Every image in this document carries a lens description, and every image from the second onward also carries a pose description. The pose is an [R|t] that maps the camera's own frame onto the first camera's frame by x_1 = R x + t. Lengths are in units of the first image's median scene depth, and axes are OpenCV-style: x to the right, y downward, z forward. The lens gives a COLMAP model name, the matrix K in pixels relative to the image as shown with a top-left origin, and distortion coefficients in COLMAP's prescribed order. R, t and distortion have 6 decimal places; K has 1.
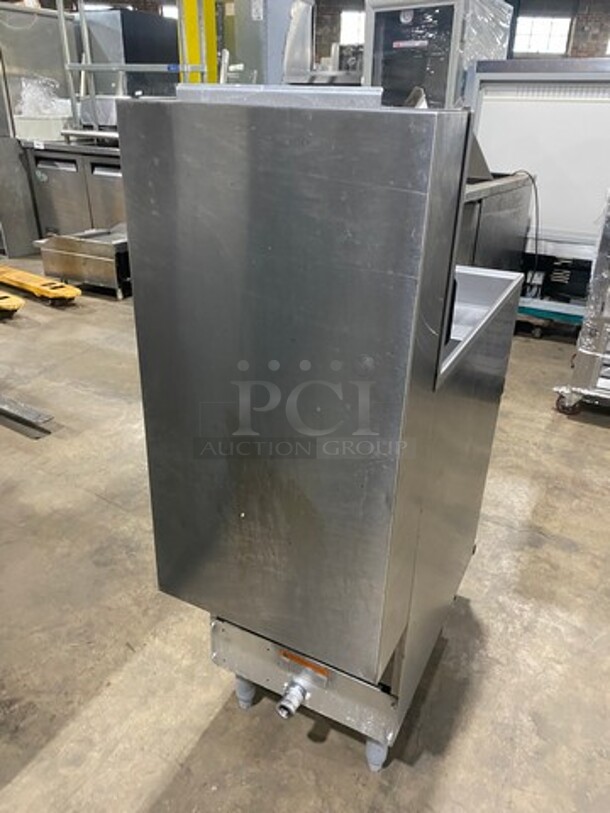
lens RADIAL K [[598.1, 0, 305.0], [0, 598.1, 406.5], [0, 0, 1]] dist [0.006779, 0.001933]
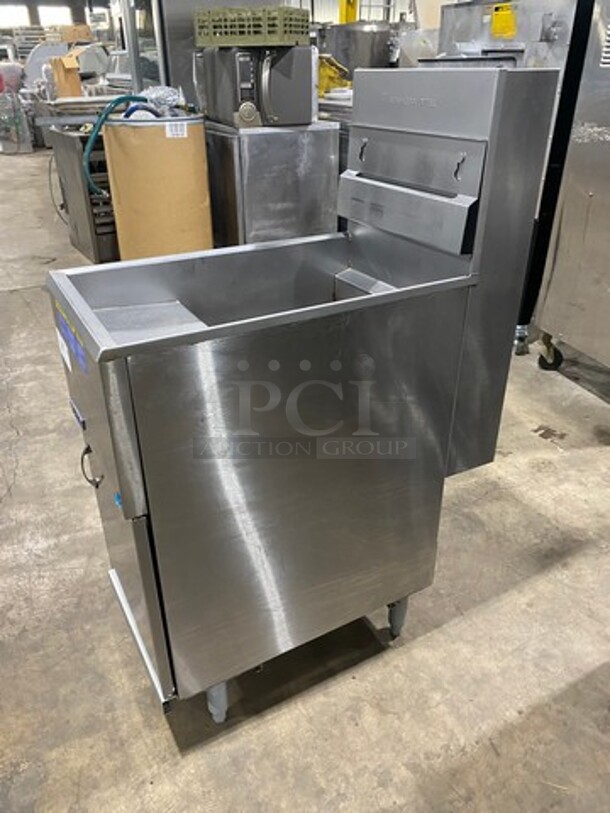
lens RADIAL K [[617.8, 0, 305.0], [0, 617.8, 406.5], [0, 0, 1]] dist [-0.004570, -0.004587]
pose [[-0.836540, -0.286250, 0.467185, -0.104313], [0.218739, 0.607295, 0.763771, -0.183950], [-0.502348, 0.741117, -0.445413, 0.360762]]
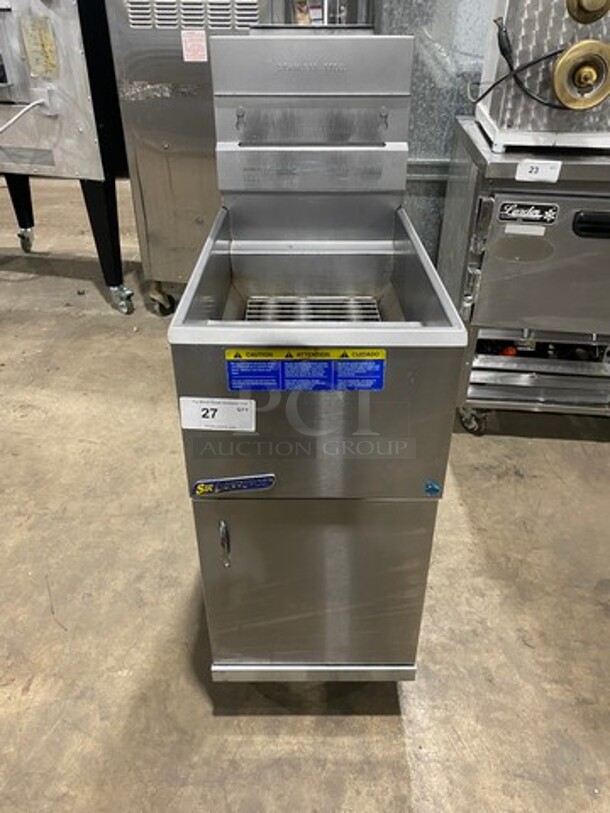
lens RADIAL K [[617.8, 0, 305.0], [0, 617.8, 406.5], [0, 0, 1]] dist [-0.004570, -0.004587]
pose [[-0.883060, 0.216178, -0.416501, 0.143210], [-0.233343, 0.567770, 0.789423, -0.188493], [0.407133, 0.794295, -0.450931, 0.377272]]
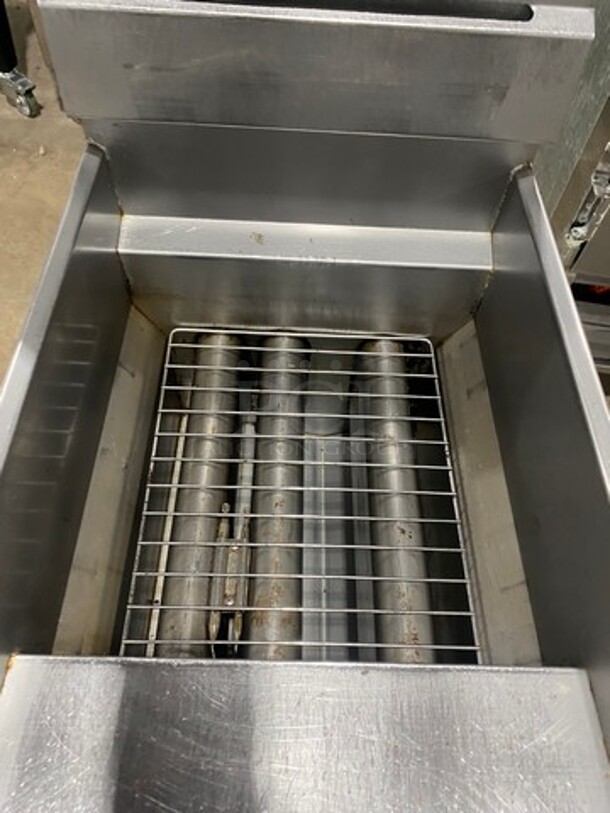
lens RADIAL K [[617.8, 0, 305.0], [0, 617.8, 406.5], [0, 0, 1]] dist [-0.004570, -0.004587]
pose [[-0.884053, 0.342360, -0.318183, 0.056151], [-0.268652, 0.184854, 0.945333, -0.116888], [0.382462, 0.921205, -0.071445, 0.229159]]
